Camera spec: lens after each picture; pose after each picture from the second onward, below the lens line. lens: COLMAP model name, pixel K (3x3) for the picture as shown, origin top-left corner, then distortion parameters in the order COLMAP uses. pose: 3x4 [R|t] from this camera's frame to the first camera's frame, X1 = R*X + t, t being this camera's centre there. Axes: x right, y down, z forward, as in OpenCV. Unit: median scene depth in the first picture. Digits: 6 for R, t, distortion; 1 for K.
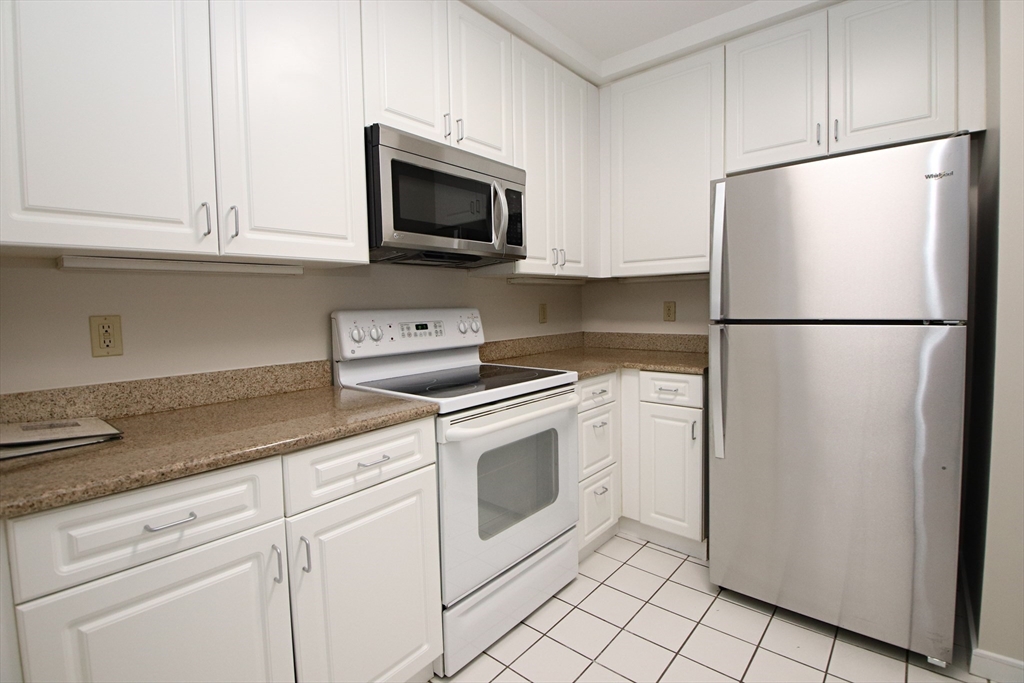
lens RADIAL K [[475.0, 0, 508.4], [0, 475.0, 330.7], [0, 0, 1]] dist [0.021527, -0.023116]
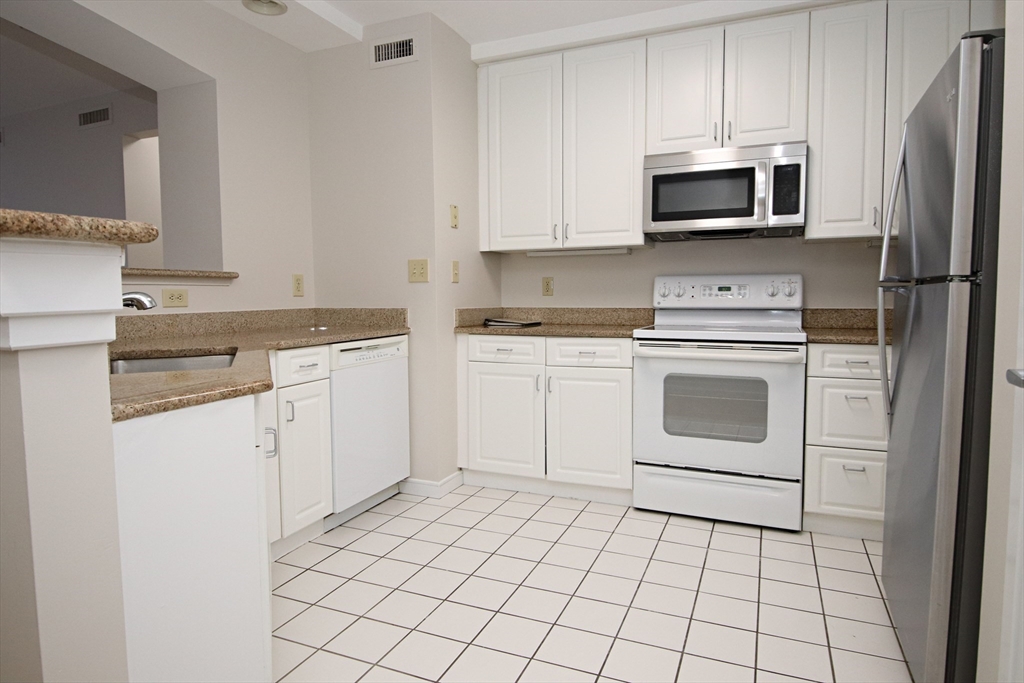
lens RADIAL K [[621.8, 0, 512.0], [0, 621.8, 341.5], [0, 0, 1]] dist [0.018577, -0.001038]
pose [[0.299610, 0.091911, -0.949624, 1.398351], [-0.053721, 0.995395, 0.079391, 0.033830], [0.952548, 0.027228, 0.303168, -0.025383]]
